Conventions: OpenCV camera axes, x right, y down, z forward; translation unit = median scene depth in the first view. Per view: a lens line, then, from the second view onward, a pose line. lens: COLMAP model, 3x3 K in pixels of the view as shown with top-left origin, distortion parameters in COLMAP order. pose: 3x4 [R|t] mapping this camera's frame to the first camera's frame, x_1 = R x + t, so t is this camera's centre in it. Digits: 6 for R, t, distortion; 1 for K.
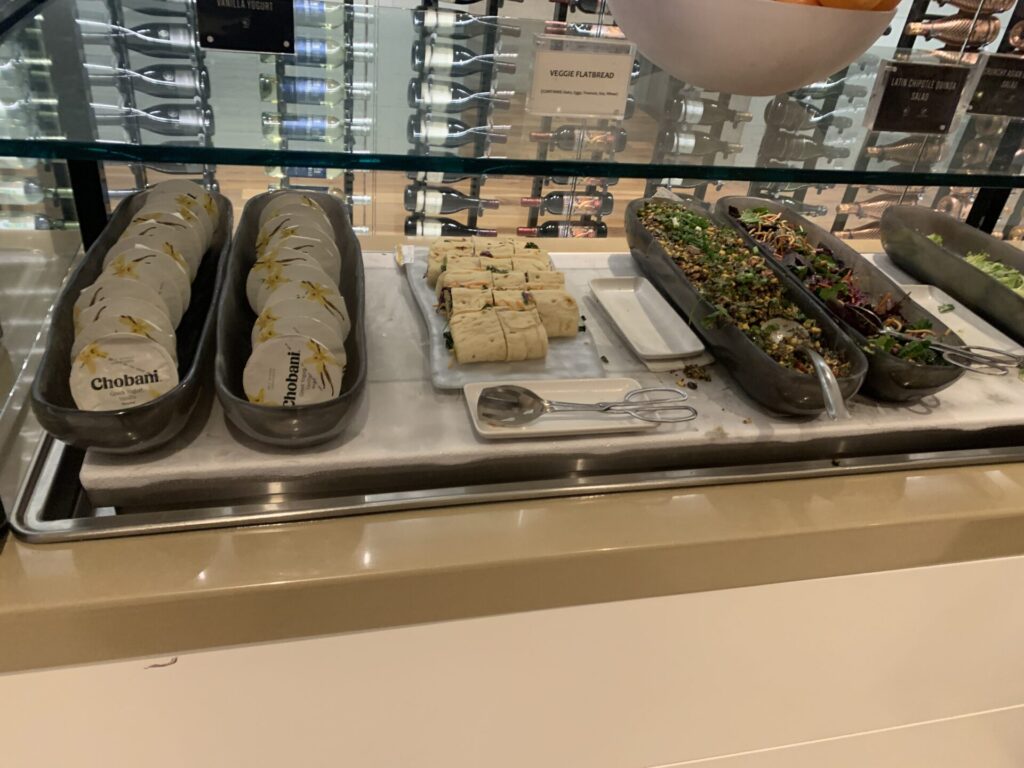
lens RADIAL K [[792.5, 0, 512.0], [0, 792.5, 384.0], [0, 0, 1]] dist [0.011353, 0.010100]
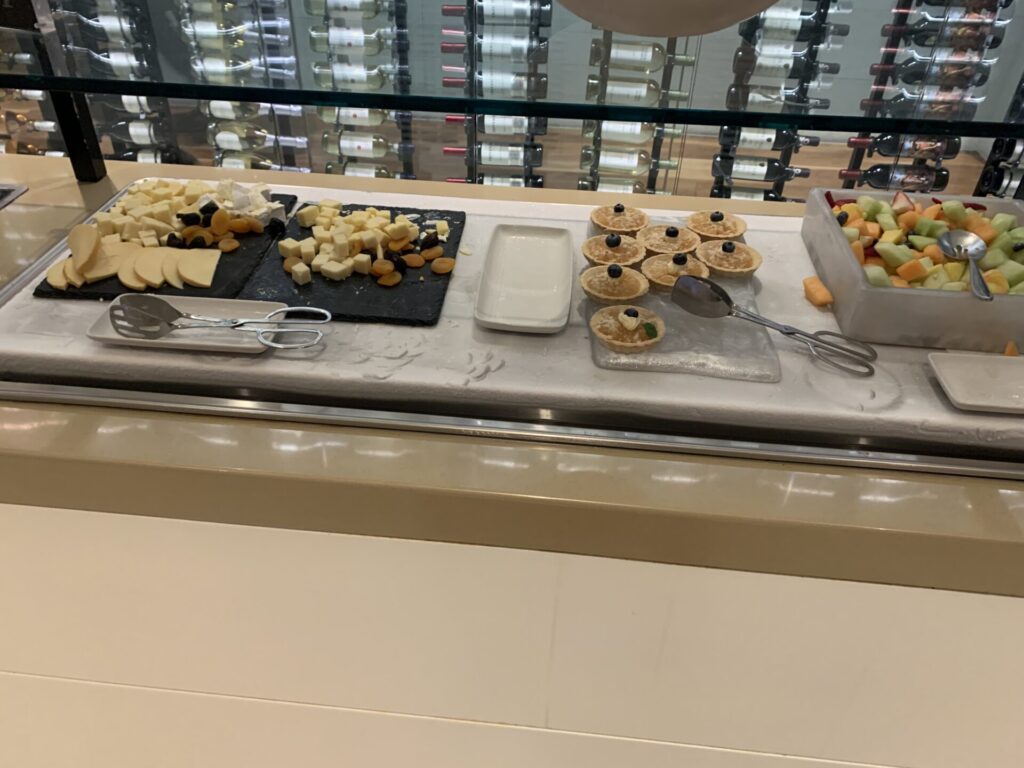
lens RADIAL K [[744.0, 0, 512.0], [0, 744.0, 384.0], [0, 0, 1]] dist [0.000849, 0.003426]
pose [[0.933034, 0.134251, -0.333803, 0.310727], [-0.110312, 0.989836, 0.089759, -0.010676], [0.342460, -0.046926, 0.938360, 0.083707]]
